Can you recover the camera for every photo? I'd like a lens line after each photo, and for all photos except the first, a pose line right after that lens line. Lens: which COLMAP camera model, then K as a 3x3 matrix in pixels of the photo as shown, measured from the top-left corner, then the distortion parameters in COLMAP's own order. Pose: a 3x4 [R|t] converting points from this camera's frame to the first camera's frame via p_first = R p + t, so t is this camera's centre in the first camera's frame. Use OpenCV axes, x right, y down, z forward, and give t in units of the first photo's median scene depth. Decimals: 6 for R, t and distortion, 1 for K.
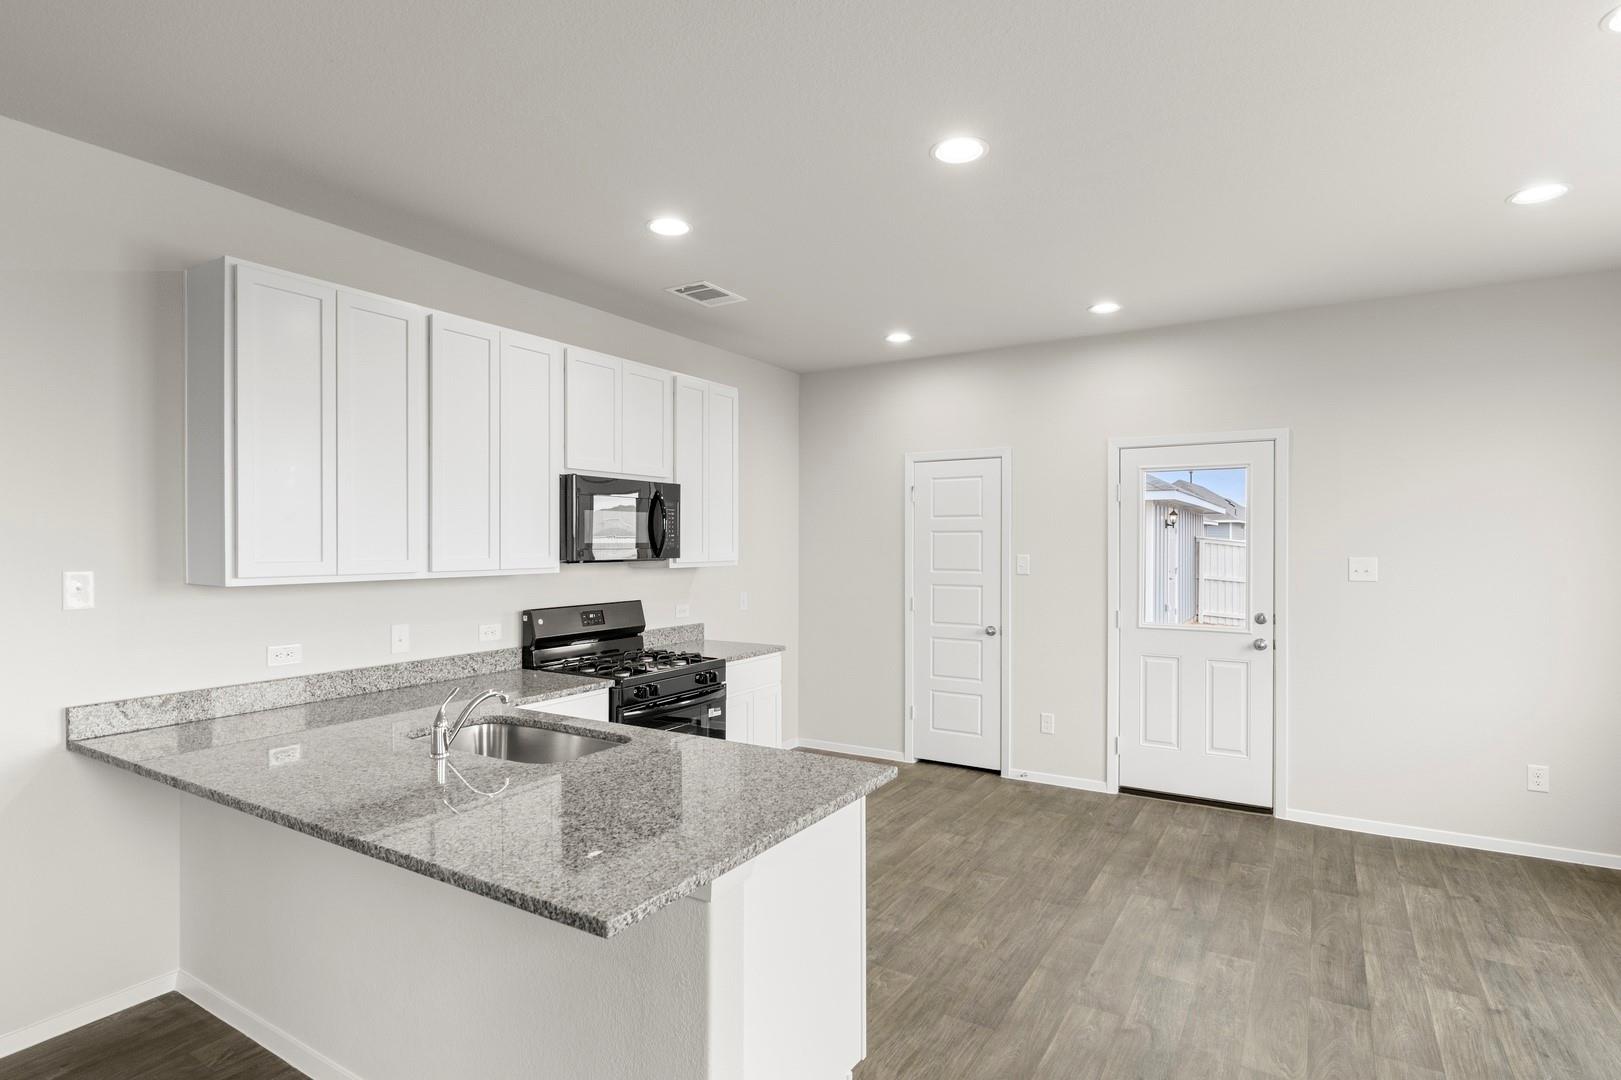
lens RADIAL K [[832.4, 0, 809.9], [0, 832.4, 546.6], [0, 0, 1]] dist [-0.010218, 0.003623]
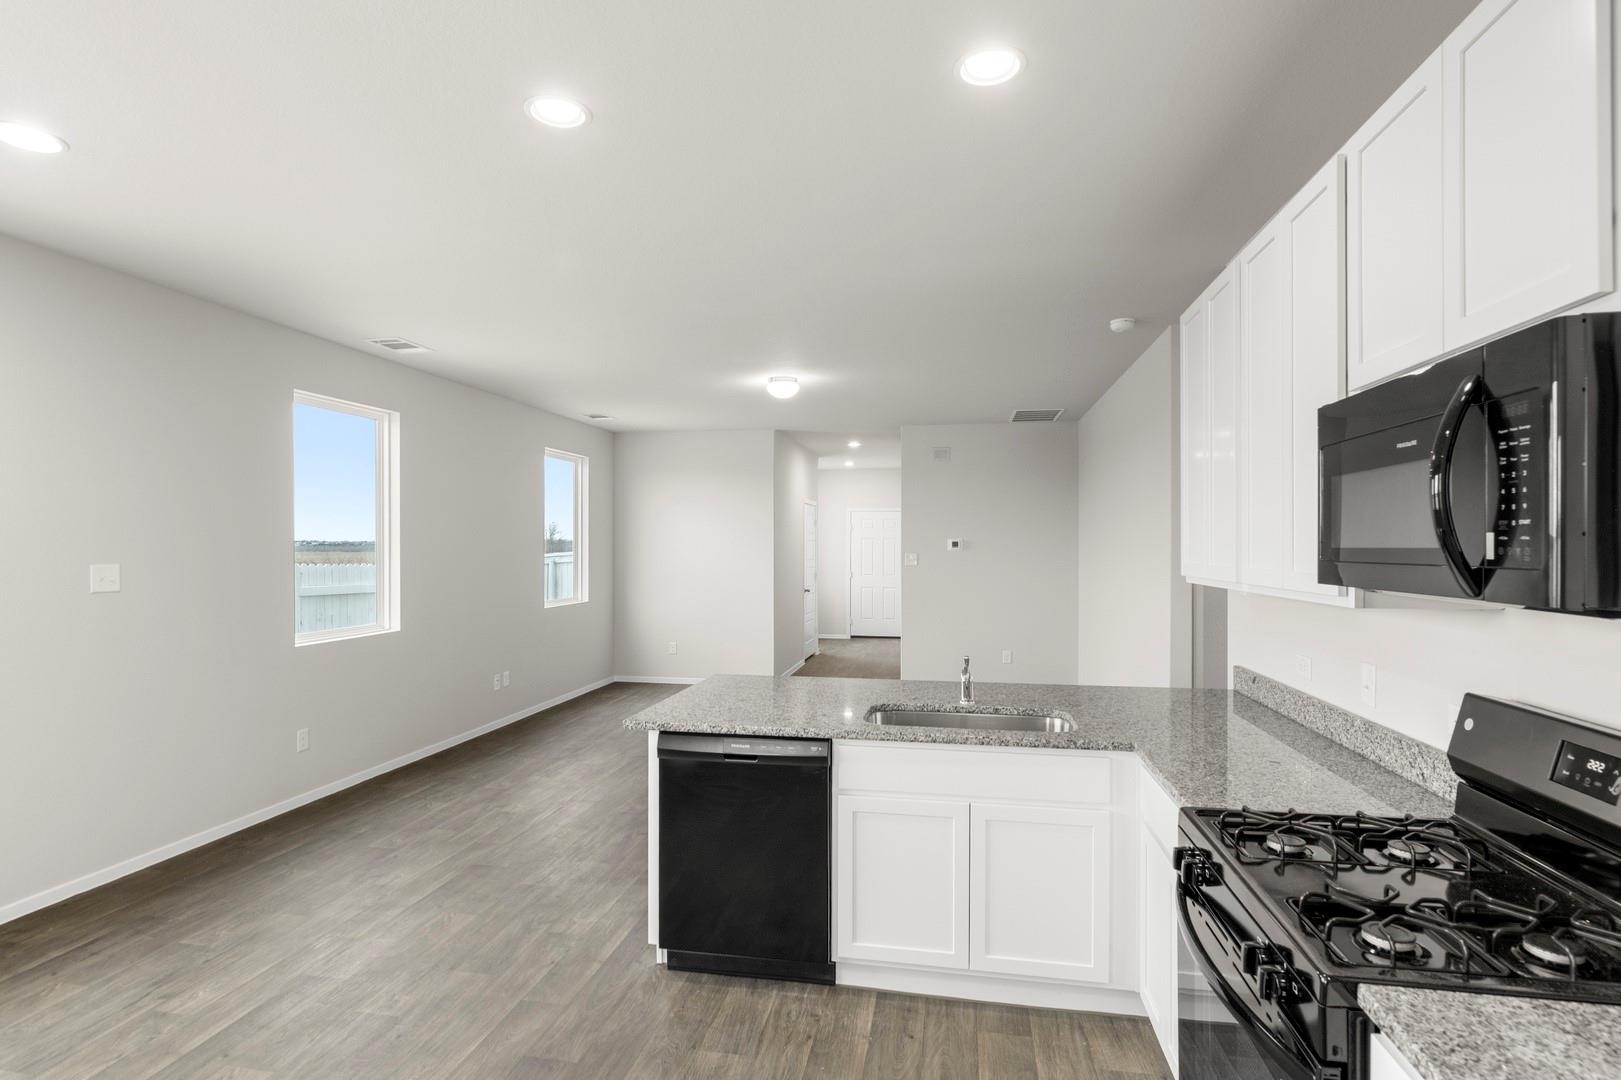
lens RADIAL K [[795.9, 0, 811.8], [0, 795.9, 552.6], [0, 0, 1]] dist [-0.002401, 0.000578]
pose [[-0.931326, 0.004292, -0.364161, 0.148523], [-0.000713, 0.999907, 0.013610, -0.006664], [0.364186, 0.012935, -0.931236, 1.187806]]
